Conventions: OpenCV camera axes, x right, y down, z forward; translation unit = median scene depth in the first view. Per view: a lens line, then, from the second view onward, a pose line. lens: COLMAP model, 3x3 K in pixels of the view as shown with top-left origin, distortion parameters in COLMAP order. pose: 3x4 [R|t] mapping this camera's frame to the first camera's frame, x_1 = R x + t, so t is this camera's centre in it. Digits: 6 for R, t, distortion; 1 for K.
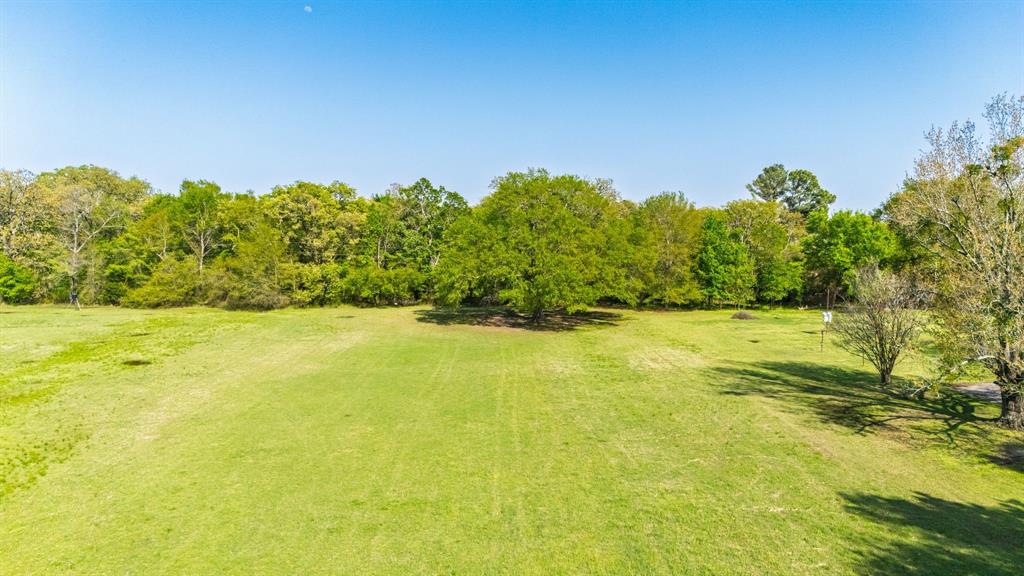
lens RADIAL K [[758.0, 0, 514.0], [0, 758.0, 286.7], [0, 0, 1]] dist [-0.001023, -0.011457]
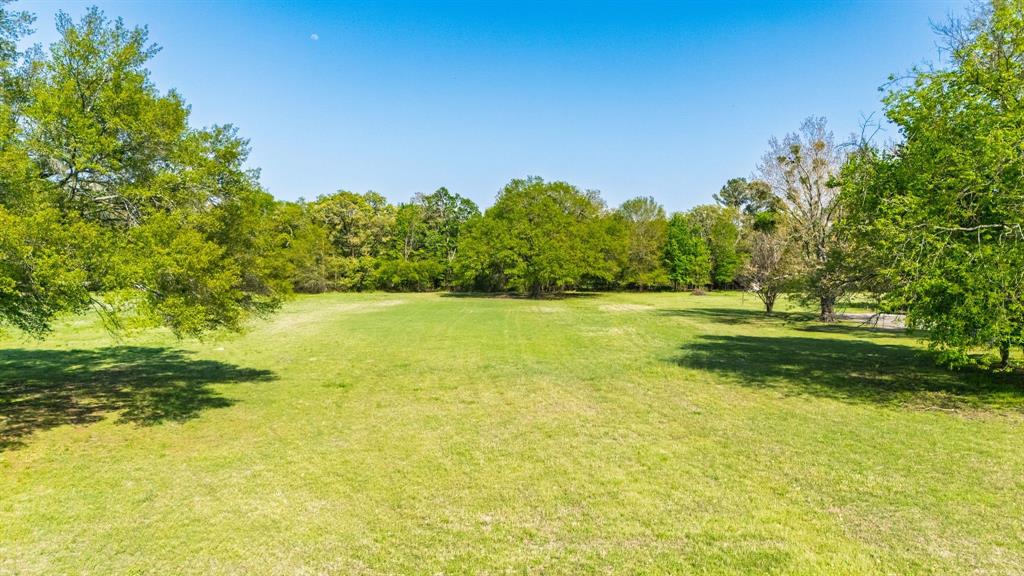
lens RADIAL K [[757.8, 0, 514.2], [0, 757.8, 289.1], [0, 0, 1]] dist [-0.001871, 0.004389]
pose [[0.999991, -0.001608, -0.003898, 0.000640], [0.001493, 0.999566, -0.029420, 0.058797], [0.003944, 0.029414, 0.999560, -0.223378]]
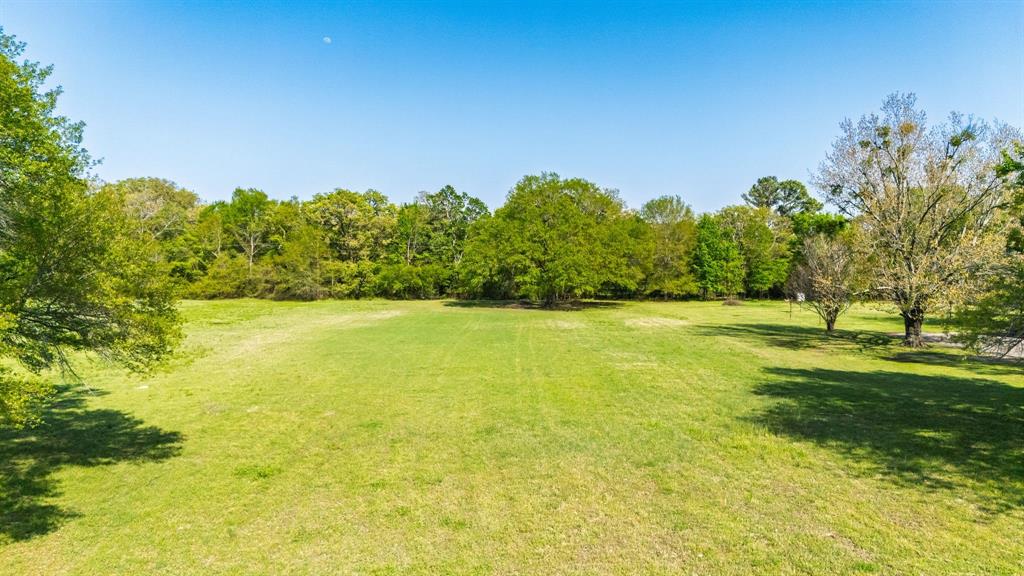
lens RADIAL K [[758.5, 0, 508.8], [0, 758.5, 283.5], [0, 0, 1]] dist [-0.003561, -0.003215]
pose [[0.999679, 0.002245, -0.025228, -0.001352], [-0.003237, 0.999220, -0.039359, 0.047213], [0.025120, 0.039428, 0.998907, -0.118218]]
